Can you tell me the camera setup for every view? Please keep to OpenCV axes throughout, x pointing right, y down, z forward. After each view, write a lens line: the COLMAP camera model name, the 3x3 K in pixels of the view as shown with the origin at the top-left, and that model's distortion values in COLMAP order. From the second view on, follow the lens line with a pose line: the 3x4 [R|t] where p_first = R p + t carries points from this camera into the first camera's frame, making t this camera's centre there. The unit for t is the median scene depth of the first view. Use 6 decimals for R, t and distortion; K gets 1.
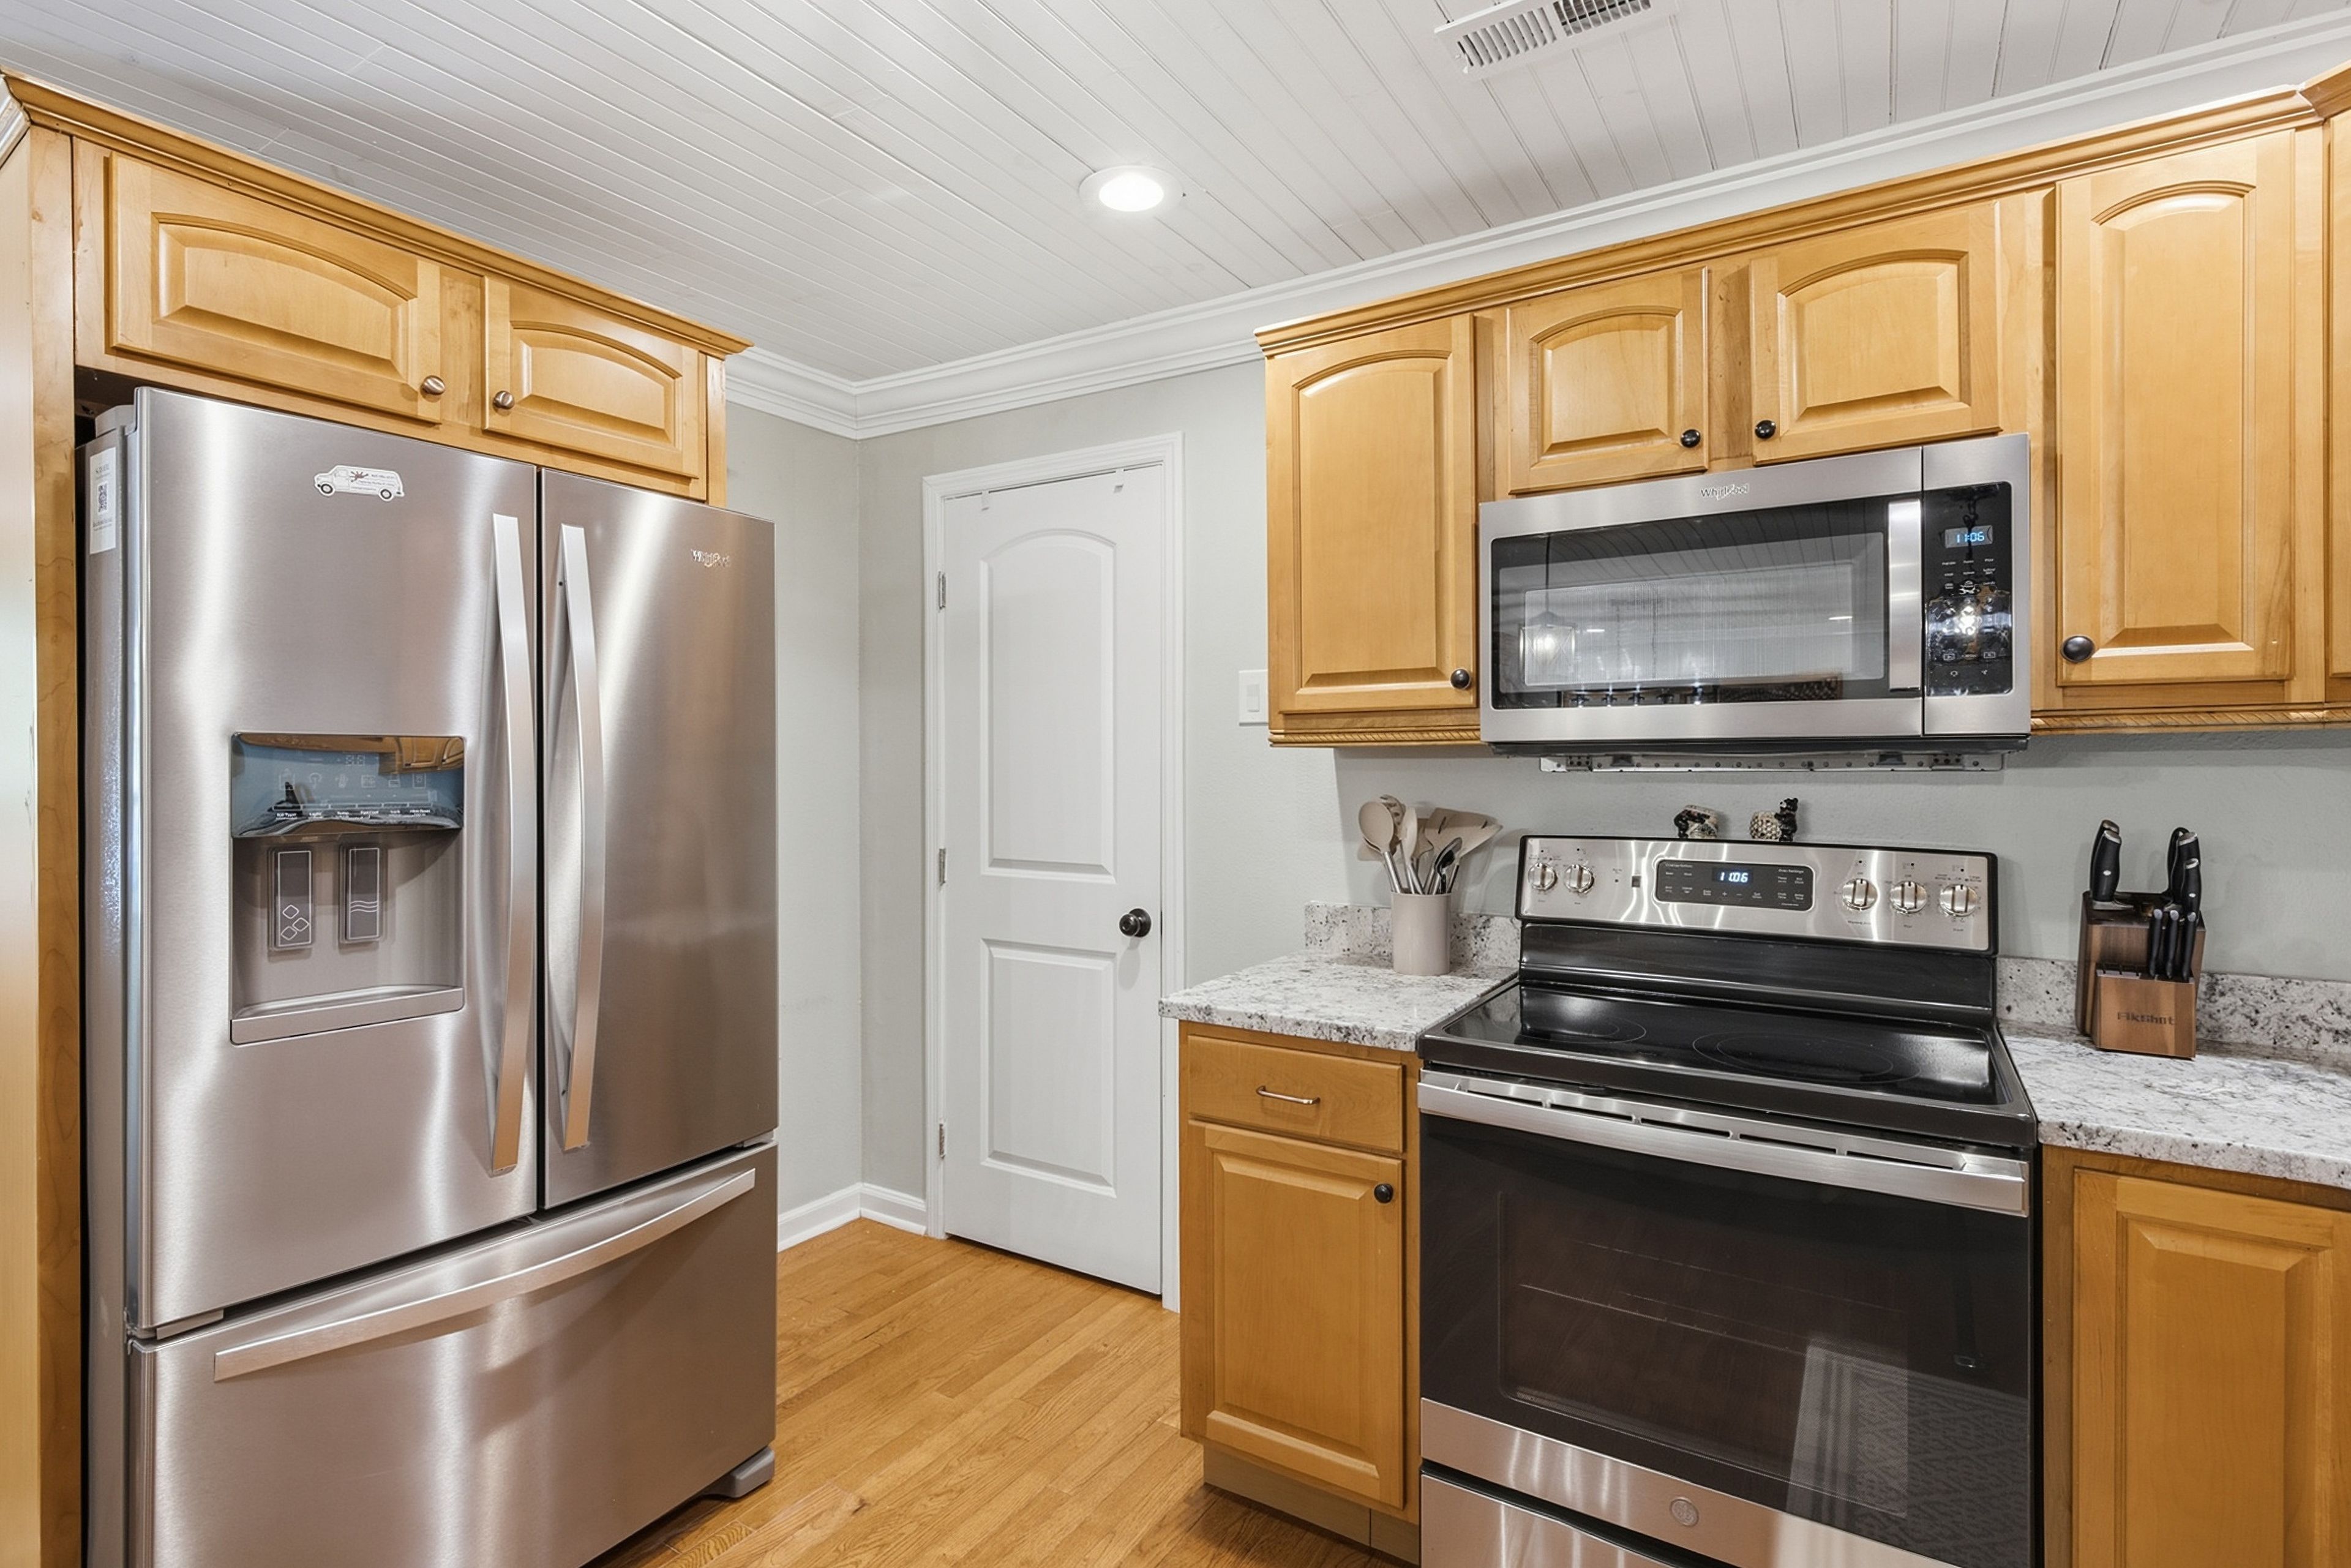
lens RADIAL K [[1127.0, 0, 1169.9], [0, 1127.0, 767.7], [0, 0, 1]] dist [0.000549, -0.000114]
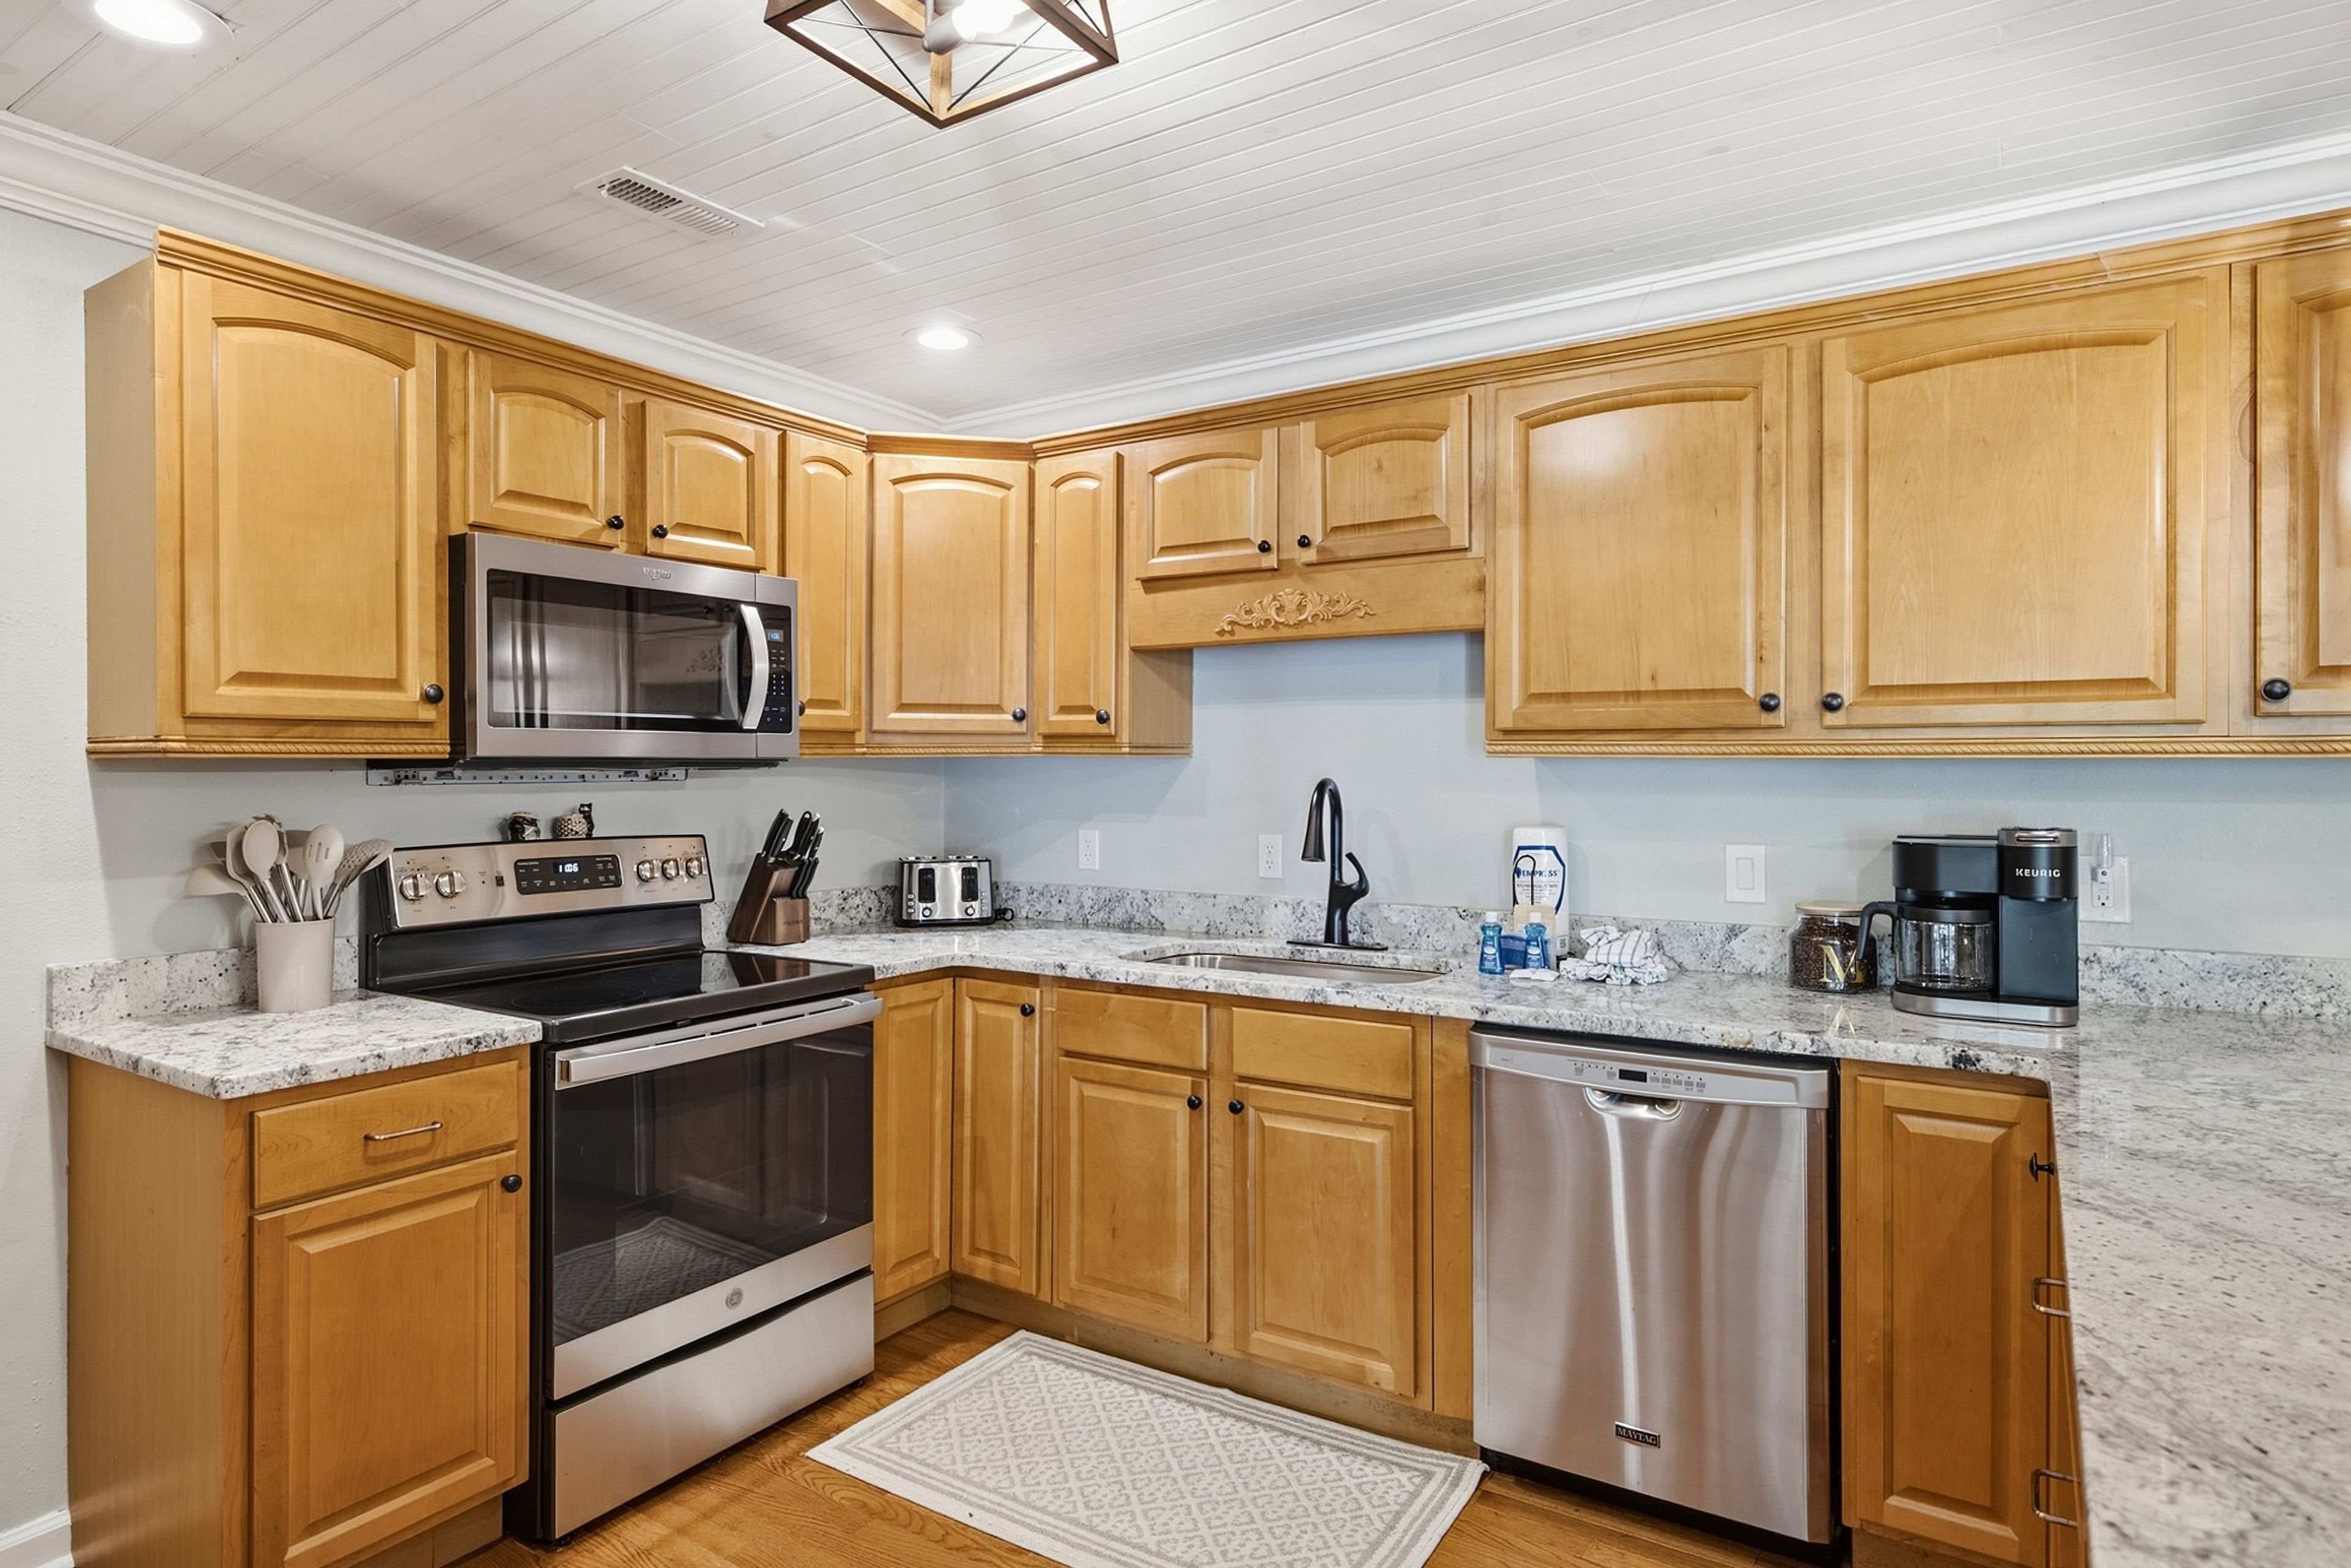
lens RADIAL K [[1296.1, 0, 1162.2], [0, 1296.1, 774.1], [0, 0, 1]] dist [0.000164, 0.000777]
pose [[0.011891, -0.002823, 0.999925, -0.952867], [0.005681, 0.999980, 0.002756, -0.006507], [-0.999913, 0.005648, 0.011907, 0.347690]]
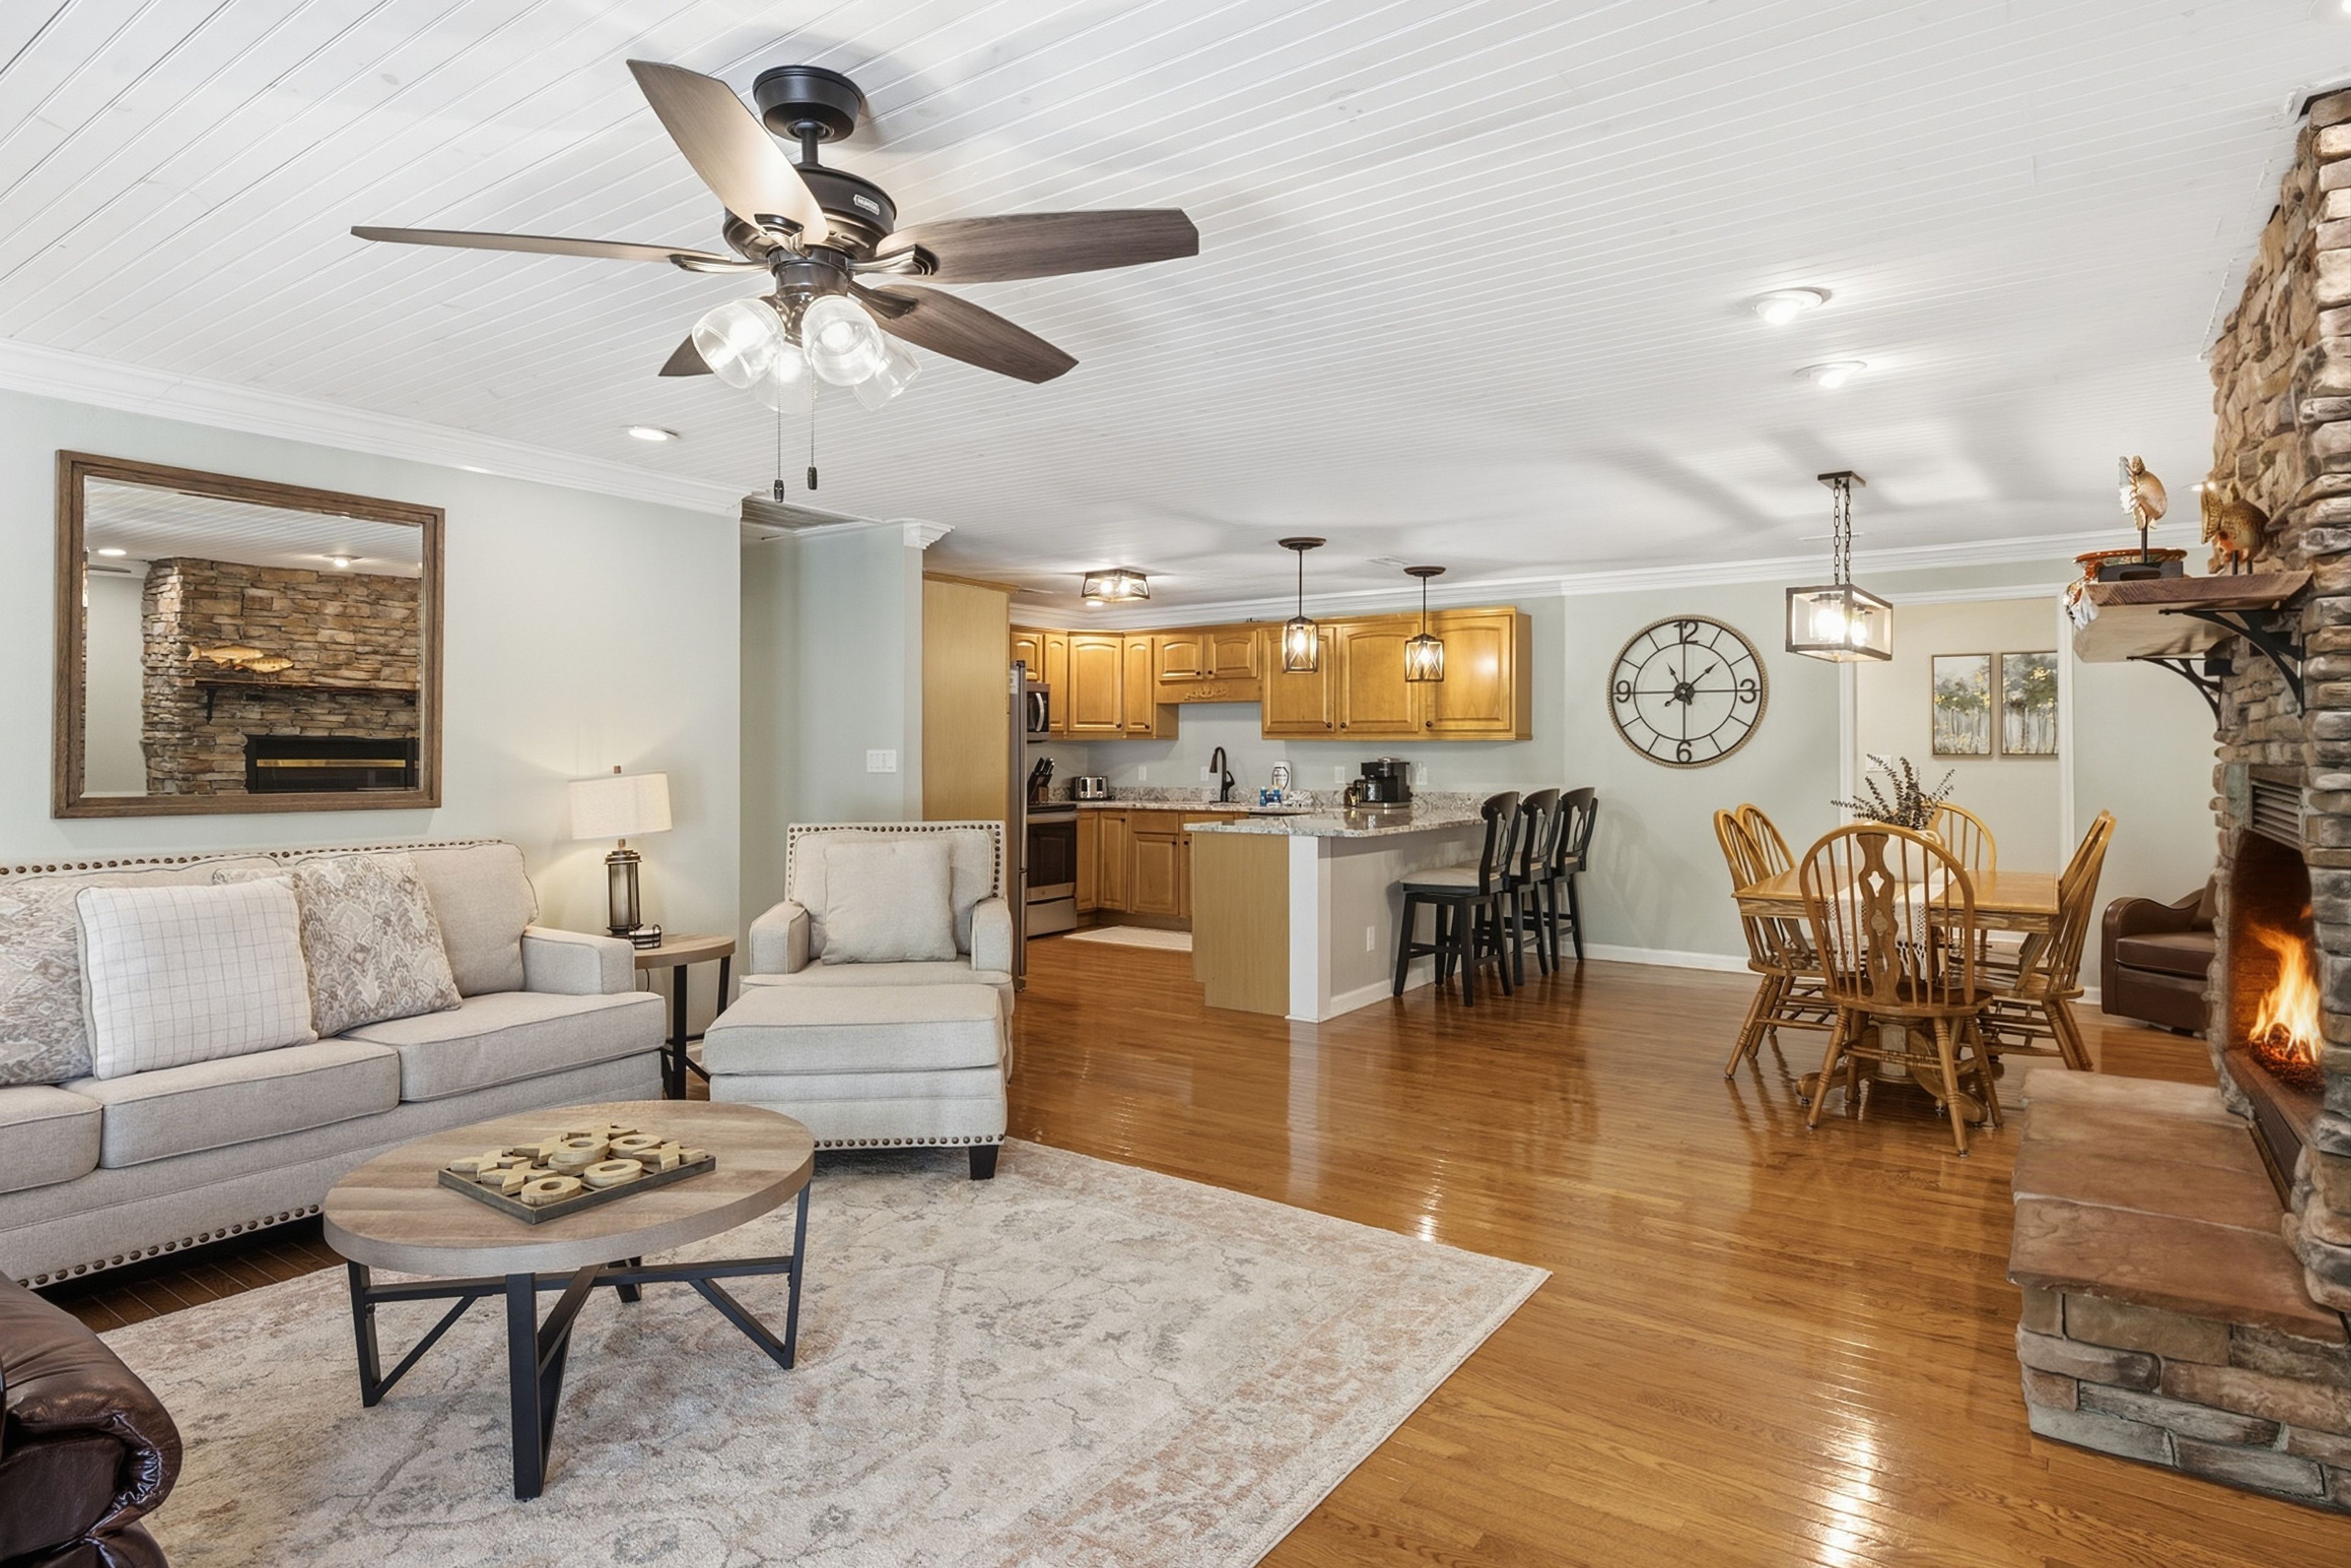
lens RADIAL K [[1296.1, 0, 1162.2], [0, 1296.1, 774.1], [0, 0, 1]] dist [0.000164, 0.000777]
pose [[0.045314, -0.017368, 0.998822, -4.320881], [0.004310, 0.999843, 0.017190, 0.023060], [-0.998963, 0.003526, 0.045382, 0.157510]]
